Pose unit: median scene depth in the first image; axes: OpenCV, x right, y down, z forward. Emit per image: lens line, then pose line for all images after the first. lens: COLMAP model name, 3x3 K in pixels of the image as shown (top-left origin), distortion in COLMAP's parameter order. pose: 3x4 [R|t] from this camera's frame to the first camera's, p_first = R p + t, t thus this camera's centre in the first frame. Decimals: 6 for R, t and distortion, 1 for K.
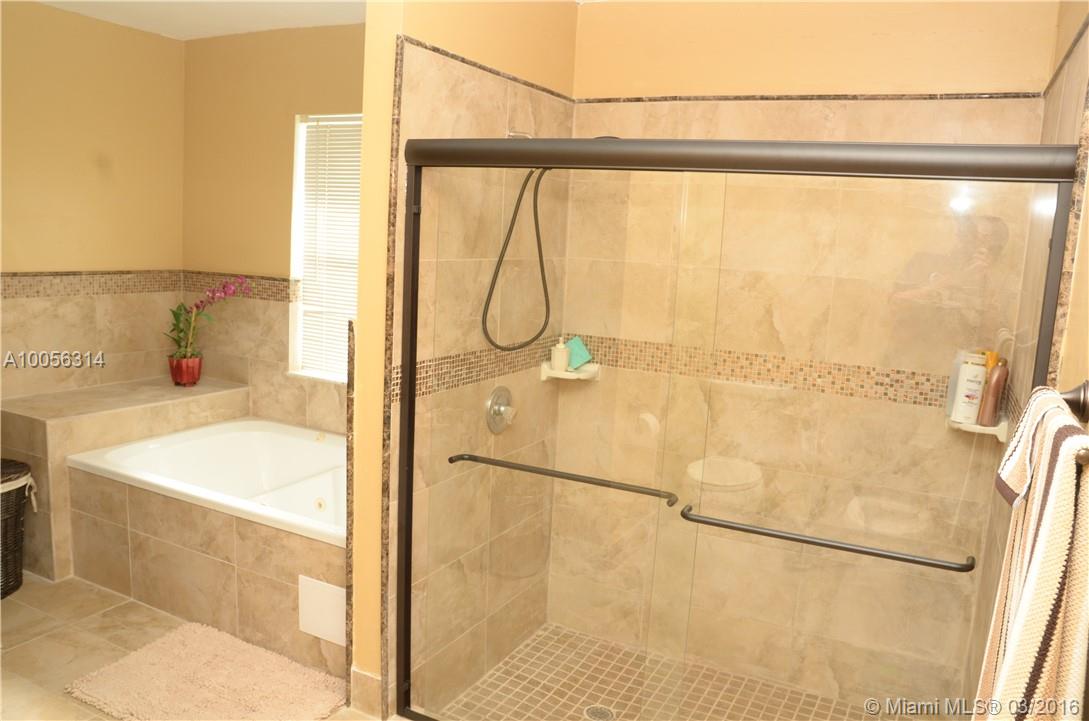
lens RADIAL K [[838.5, 0, 543.0], [0, 838.5, 358.5], [0, 0, 1]] dist [-0.041403, 0.010980]
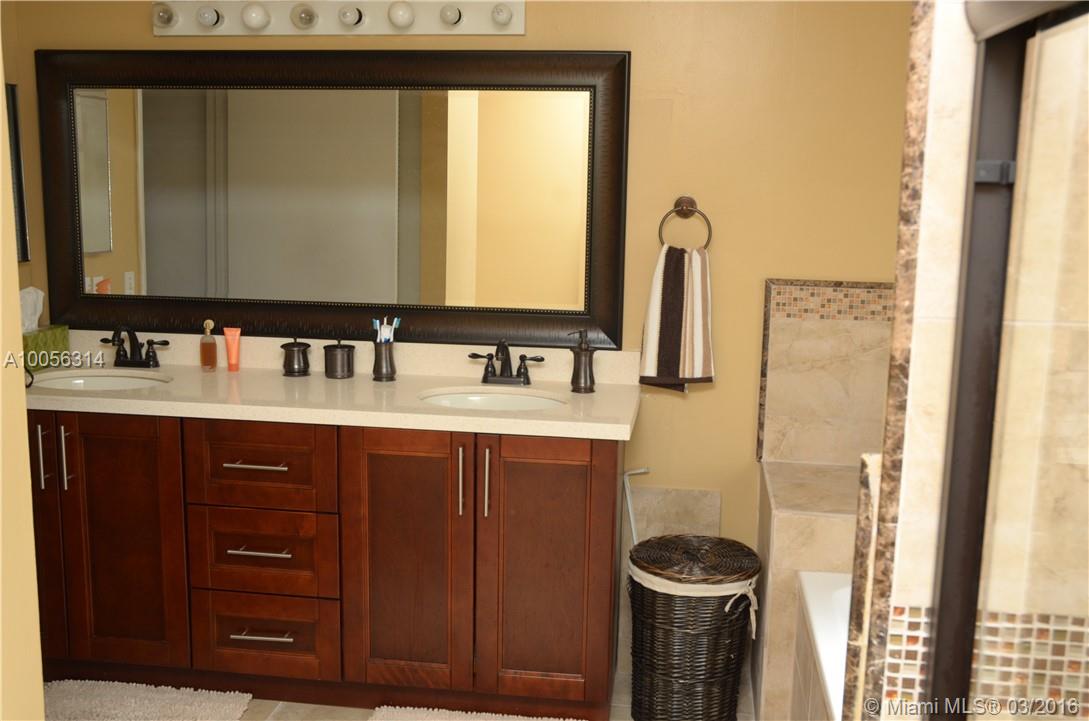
lens RADIAL K [[1130.7, 0, 543.5], [0, 1130.7, 361.7], [0, 0, 1]] dist [0.000562, 0.000000]
pose [[0.321618, 0.118391, -0.939439, 0.210723], [-0.135343, 0.987713, 0.078140, -0.106636], [0.937147, 0.102016, 0.333689, 0.639720]]
